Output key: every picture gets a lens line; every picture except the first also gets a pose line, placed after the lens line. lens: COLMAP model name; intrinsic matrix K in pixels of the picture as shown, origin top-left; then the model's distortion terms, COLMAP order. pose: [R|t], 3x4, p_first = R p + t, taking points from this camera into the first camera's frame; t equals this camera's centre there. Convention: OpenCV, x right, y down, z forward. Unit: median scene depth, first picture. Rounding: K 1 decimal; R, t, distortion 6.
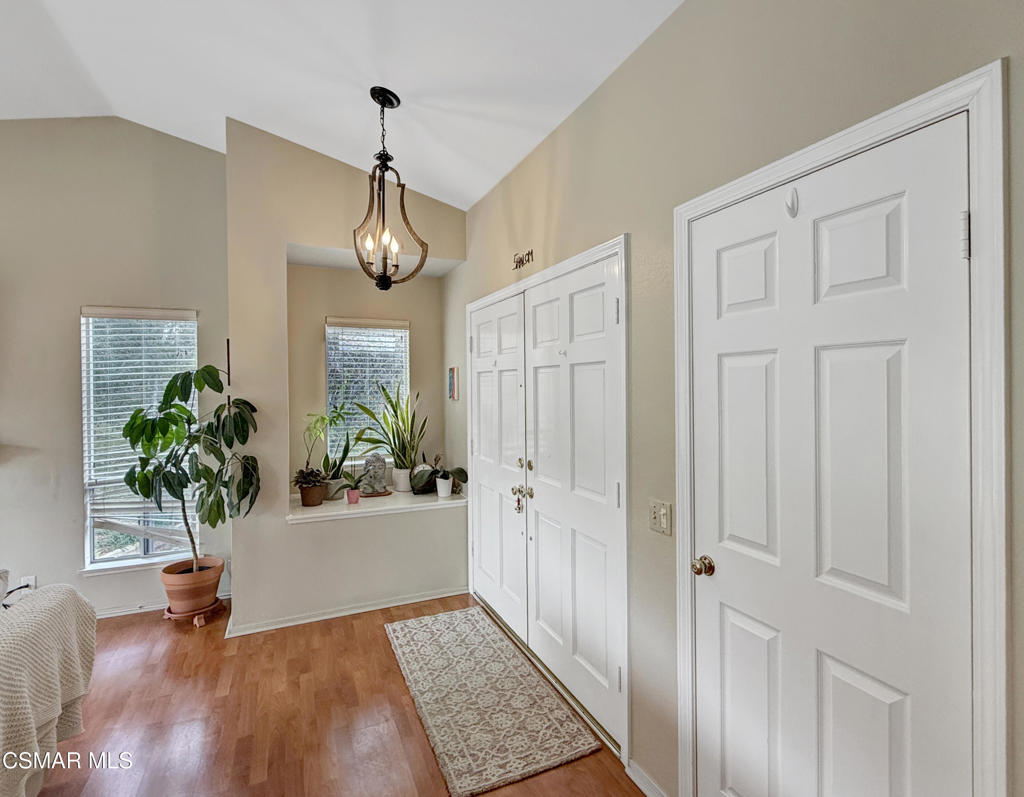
lens RADIAL K [[520.6, 0, 512.8], [0, 520.6, 388.2], [0, 0, 1]] dist [-0.000250, 0.000039]
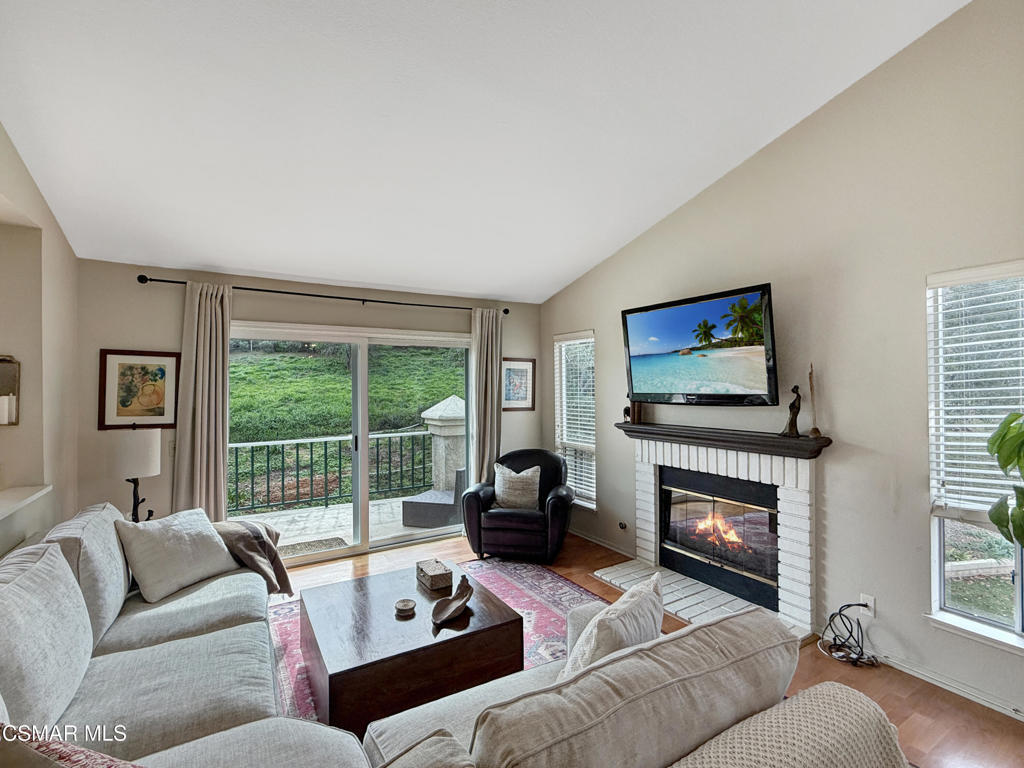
lens RADIAL K [[479.1, 0, 517.2], [0, 479.1, 382.7], [0, 0, 1]] dist [0.000302, 0.000102]
pose [[0.137705, 0.000616, -0.990473, -0.210119], [0.001204, 0.999999, 0.000789, 0.001390], [0.990473, -0.001301, 0.137704, 0.303221]]
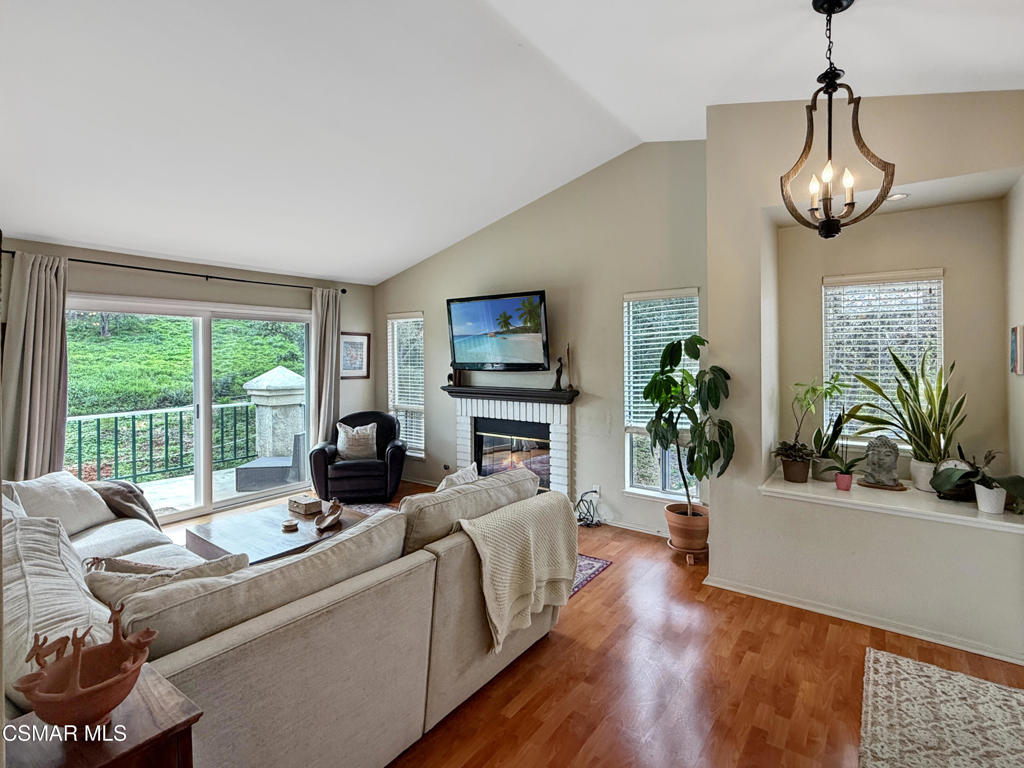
lens RADIAL K [[488.1, 0, 518.6], [0, 488.1, 357.4], [0, 0, 1]] dist [-0.000318, -0.000301]
pose [[0.497083, 0.008977, -0.867657, 0.132851], [-0.003423, 0.999959, 0.008384, -0.003119], [0.867696, -0.001197, 0.497093, 0.140885]]
